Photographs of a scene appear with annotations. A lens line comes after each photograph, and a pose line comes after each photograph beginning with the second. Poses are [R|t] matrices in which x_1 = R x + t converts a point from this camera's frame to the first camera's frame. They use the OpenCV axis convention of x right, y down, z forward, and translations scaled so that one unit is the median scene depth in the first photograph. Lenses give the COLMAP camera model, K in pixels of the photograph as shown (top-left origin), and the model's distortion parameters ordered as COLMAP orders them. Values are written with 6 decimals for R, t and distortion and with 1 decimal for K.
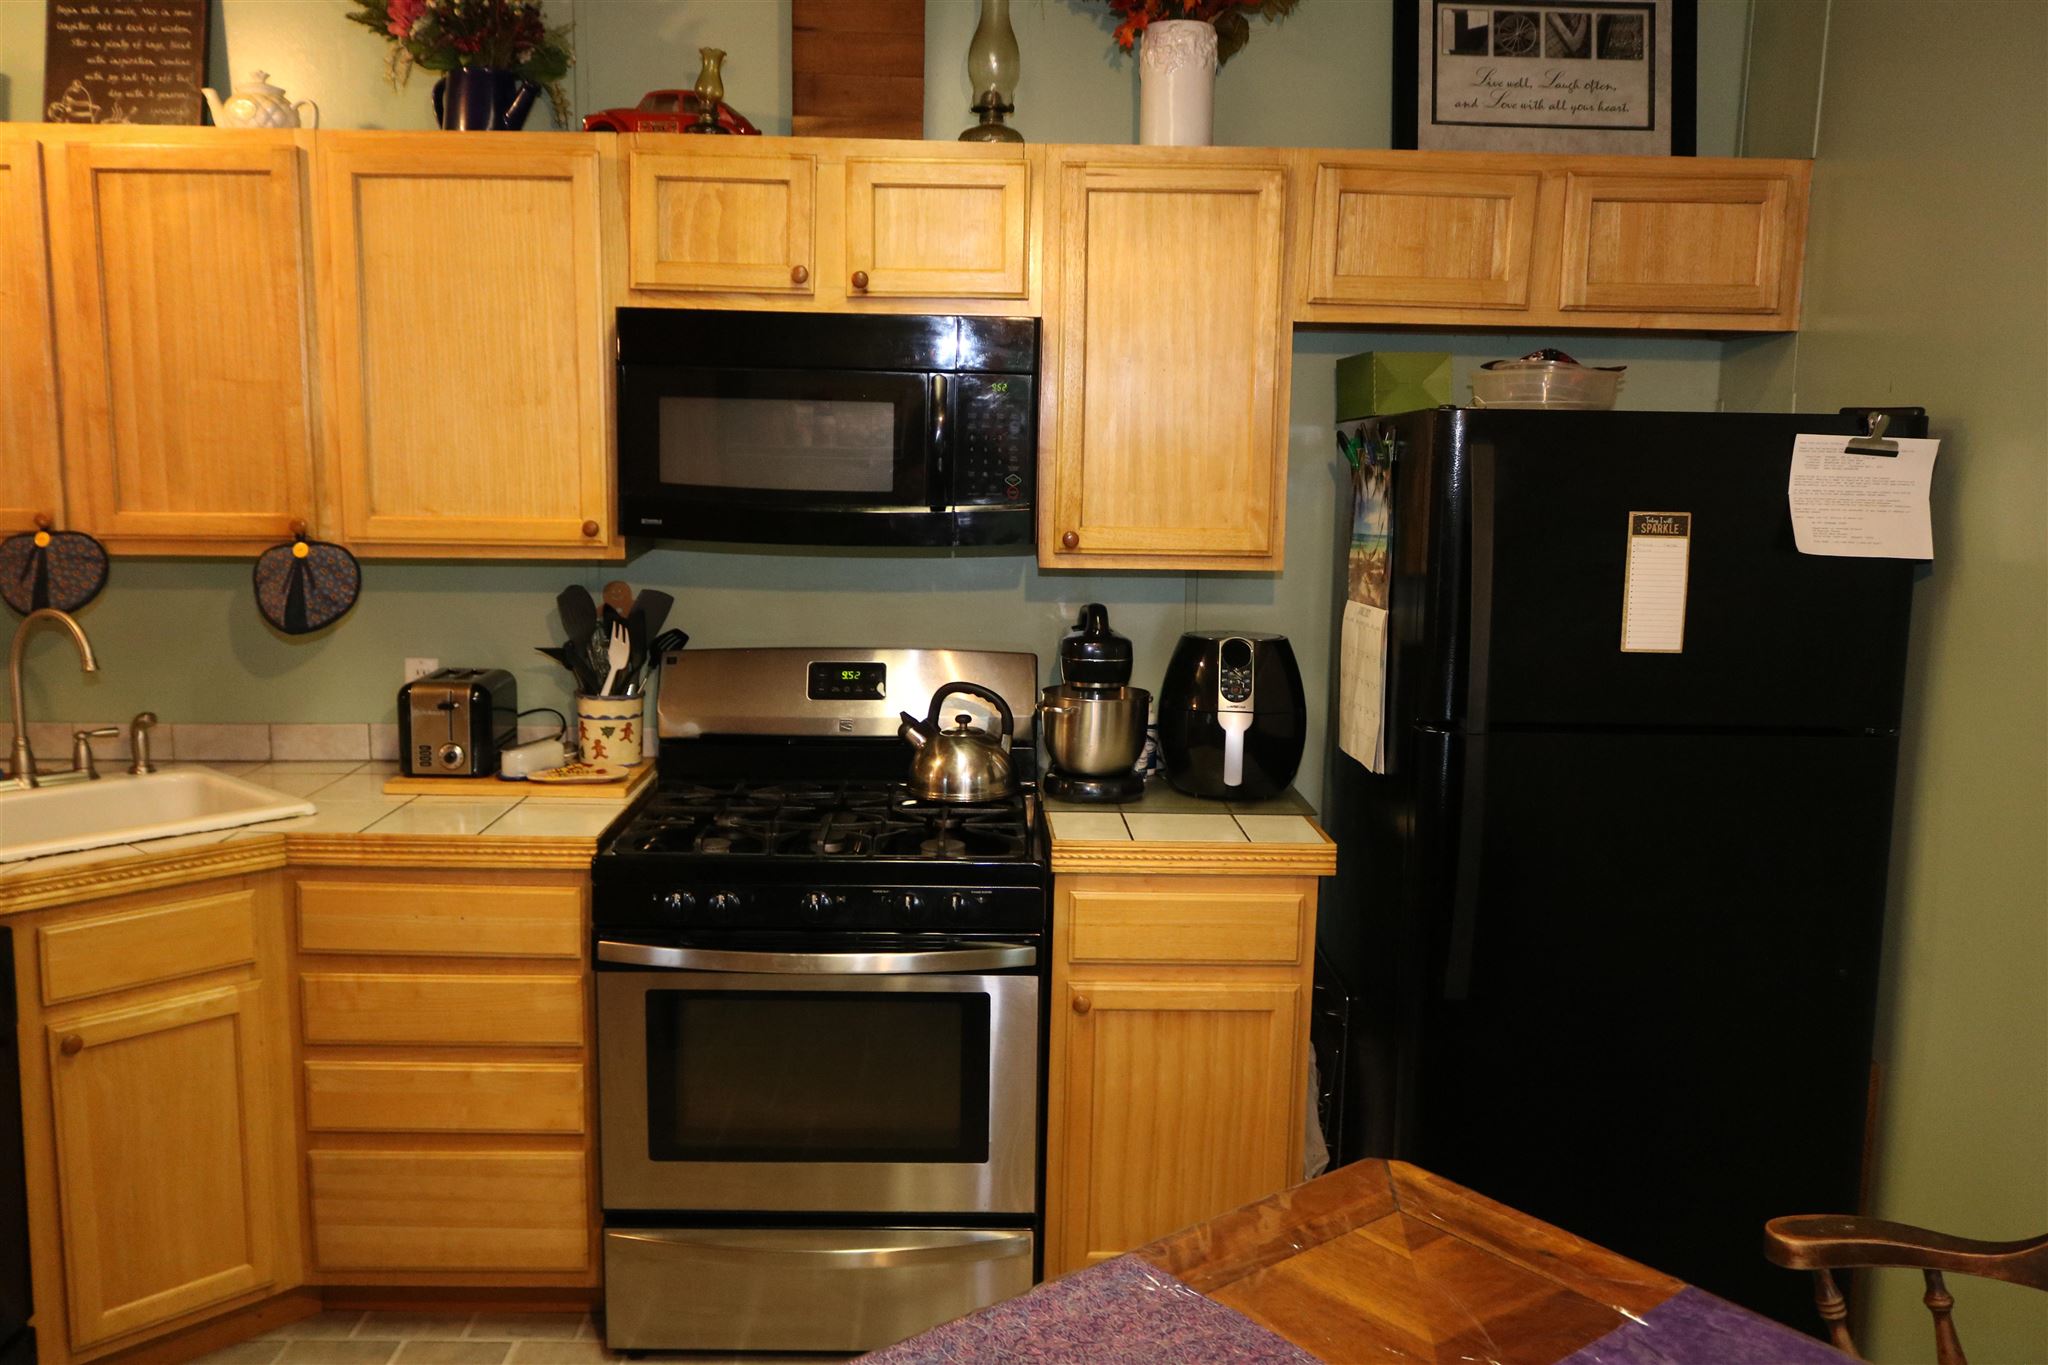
lens RADIAL K [[1639.5, 0, 1026.8], [0, 1639.5, 669.7], [0, 0, 1]] dist [-0.009916, 0.009324]
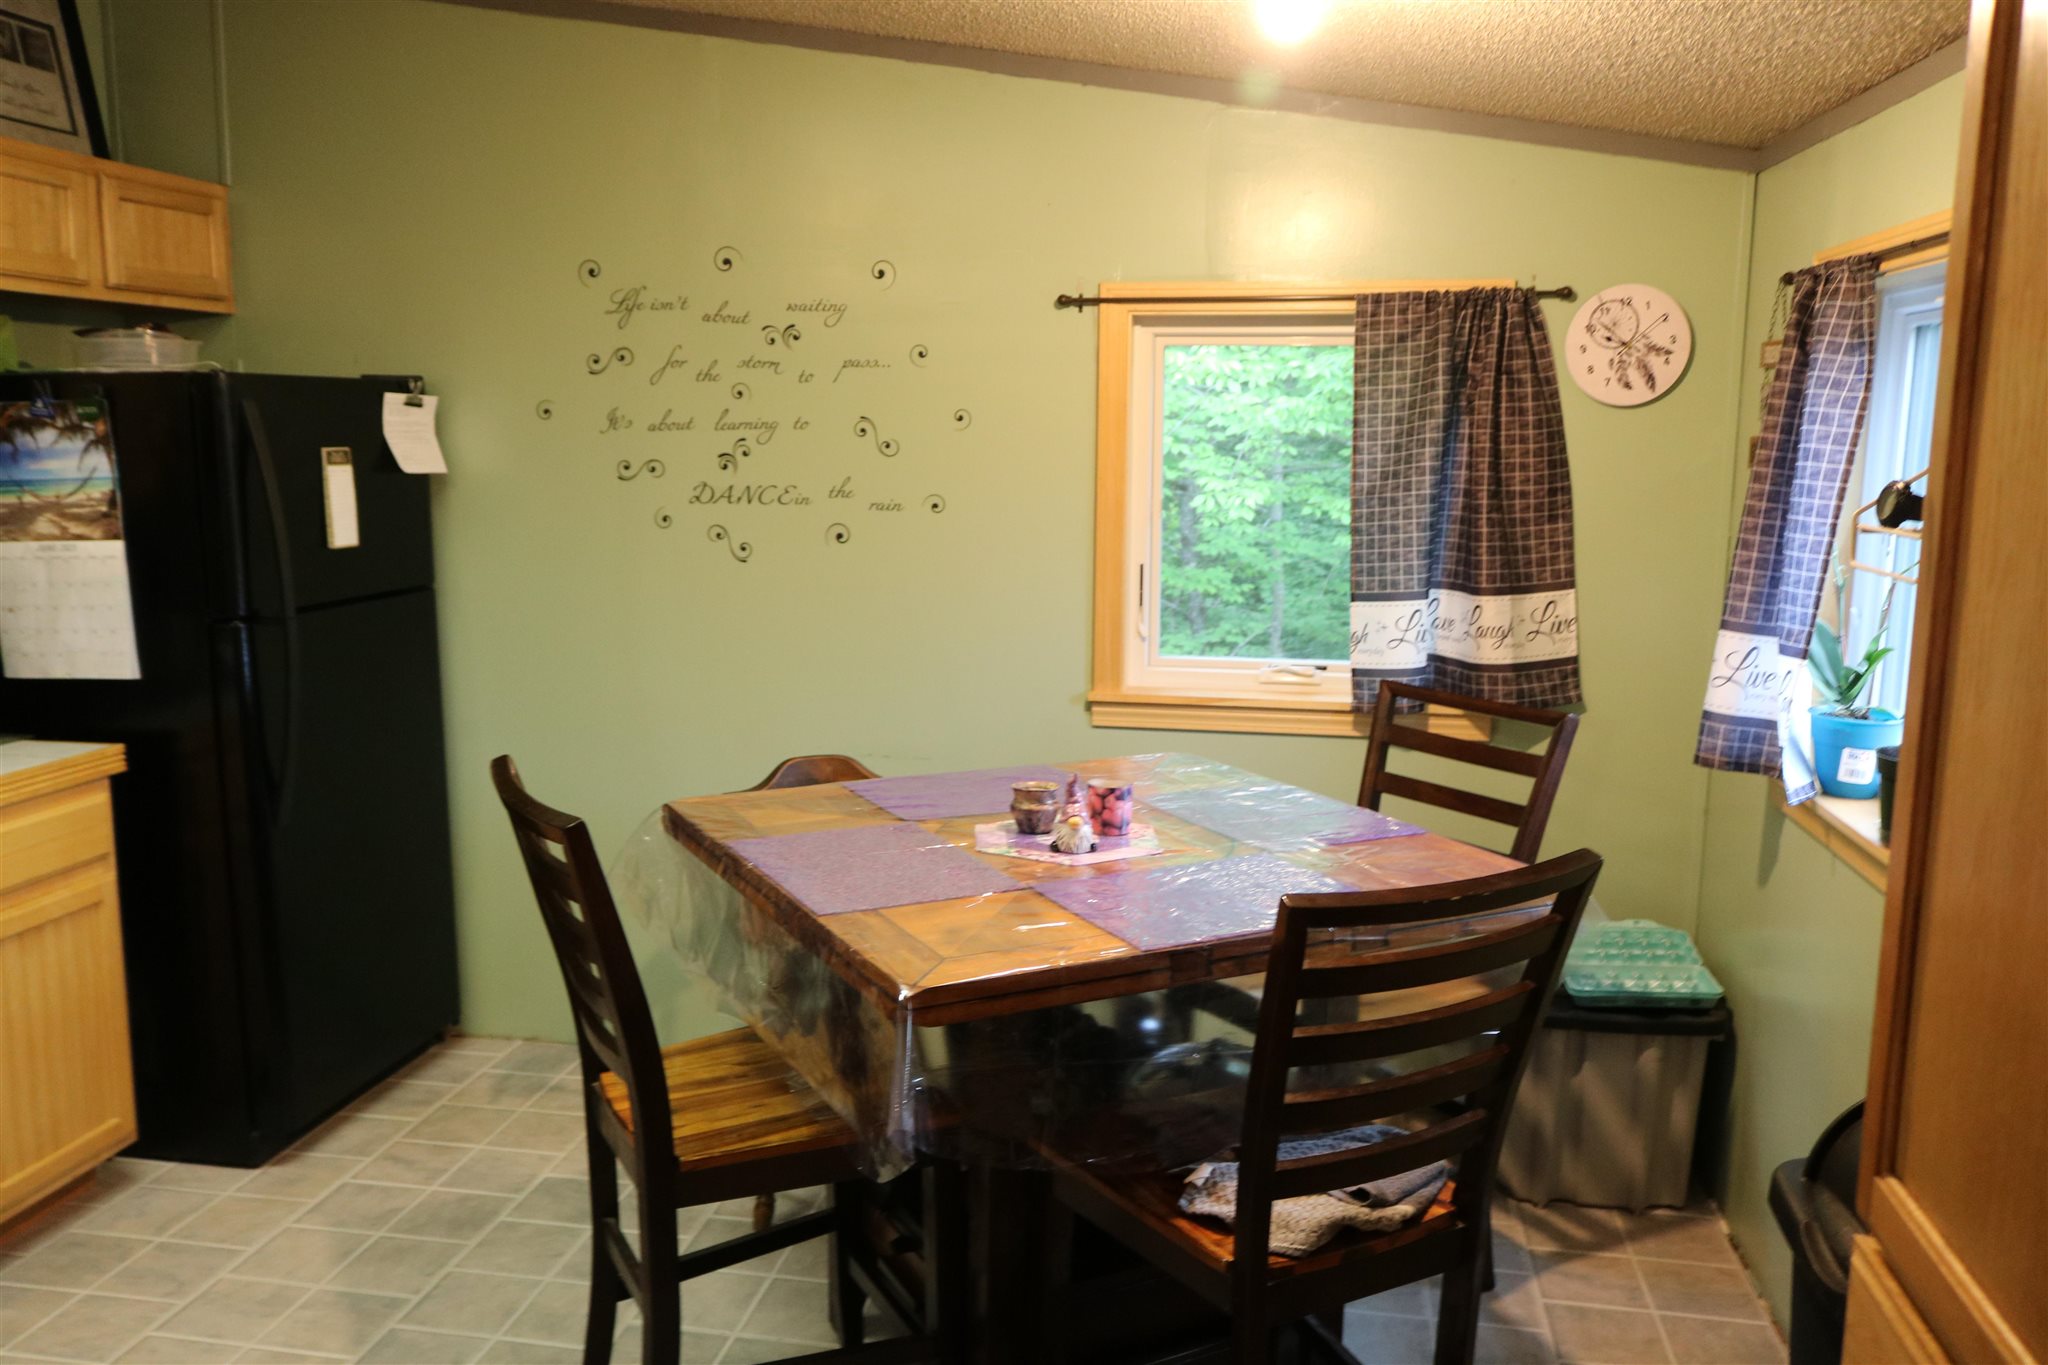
lens RADIAL K [[1639.5, 0, 1018.8], [0, 1639.5, 689.1], [0, 0, 1]] dist [-0.009916, 0.009324]
pose [[0.208210, -0.169786, 0.963235, -0.756495], [0.133224, 0.980563, 0.144043, -0.014135], [-0.968968, 0.098335, 0.226783, 0.107670]]
